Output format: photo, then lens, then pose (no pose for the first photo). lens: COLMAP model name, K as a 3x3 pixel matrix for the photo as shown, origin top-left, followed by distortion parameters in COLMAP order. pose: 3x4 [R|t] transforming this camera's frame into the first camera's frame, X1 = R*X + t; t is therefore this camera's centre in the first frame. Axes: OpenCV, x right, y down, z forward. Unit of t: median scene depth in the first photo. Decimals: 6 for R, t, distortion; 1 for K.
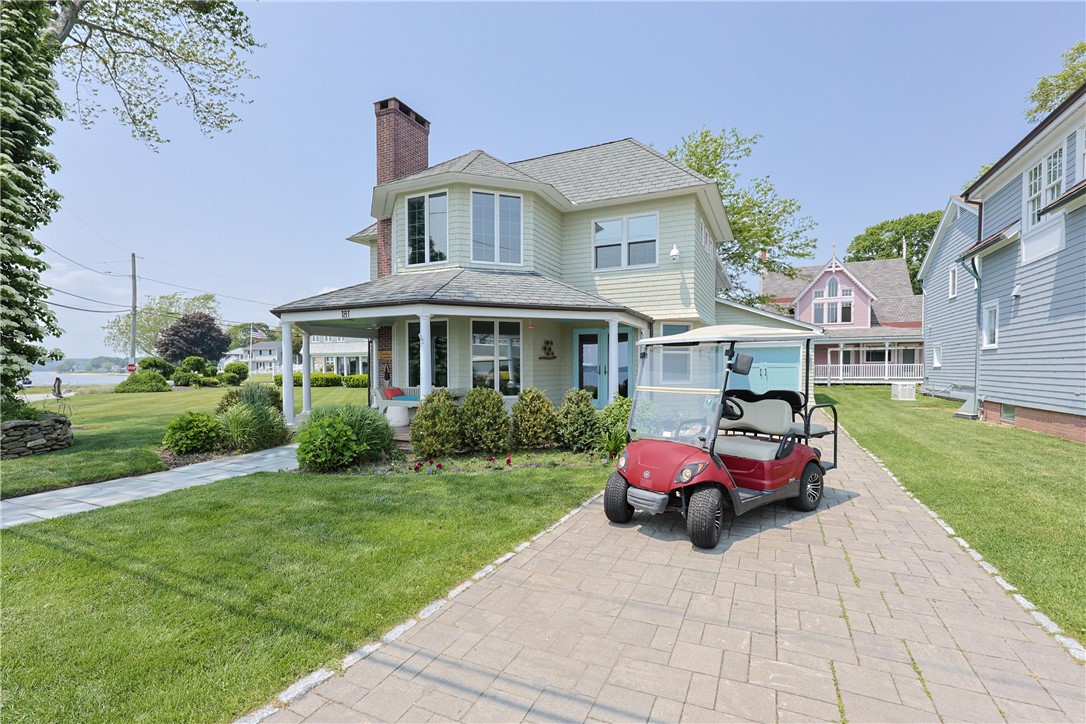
lens RADIAL K [[489.2, 0, 545.4], [0, 489.2, 366.9], [0, 0, 1]] dist [-0.001133, -0.000199]
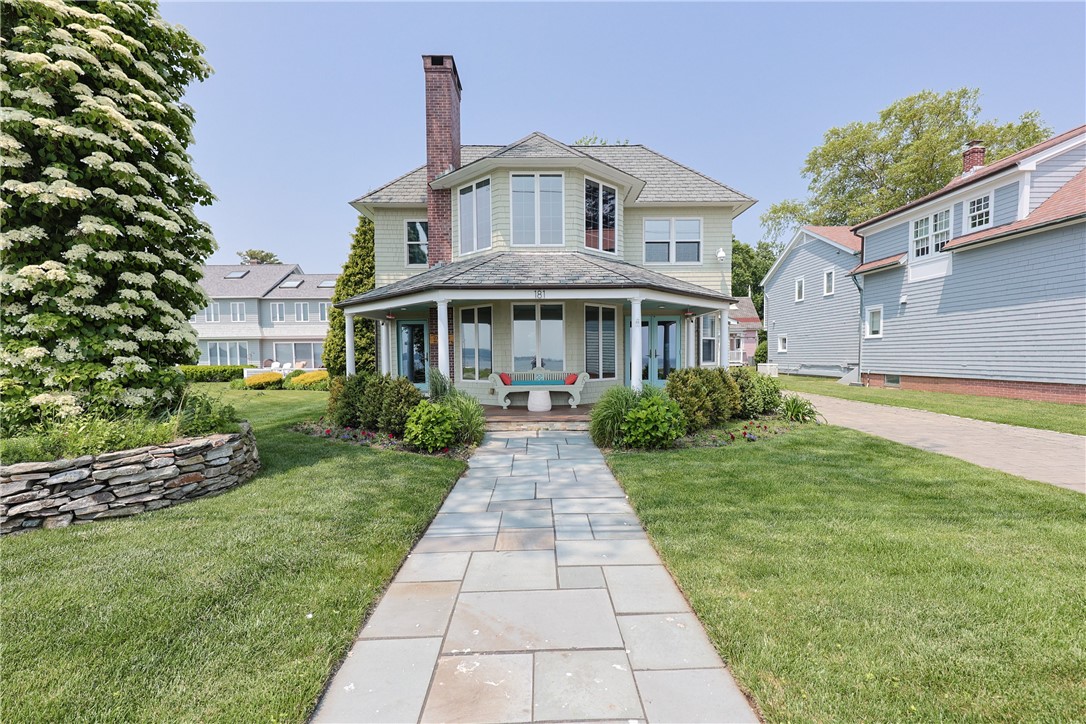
lens RADIAL K [[489.2, 0, 546.6], [0, 489.2, 361.9], [0, 0, 1]] dist [-0.001133, -0.000199]
pose [[0.899793, -0.012456, 0.436138, -0.619216], [0.007051, 0.999877, 0.014009, 0.007168], [-0.436259, -0.009530, 0.899771, 0.109696]]
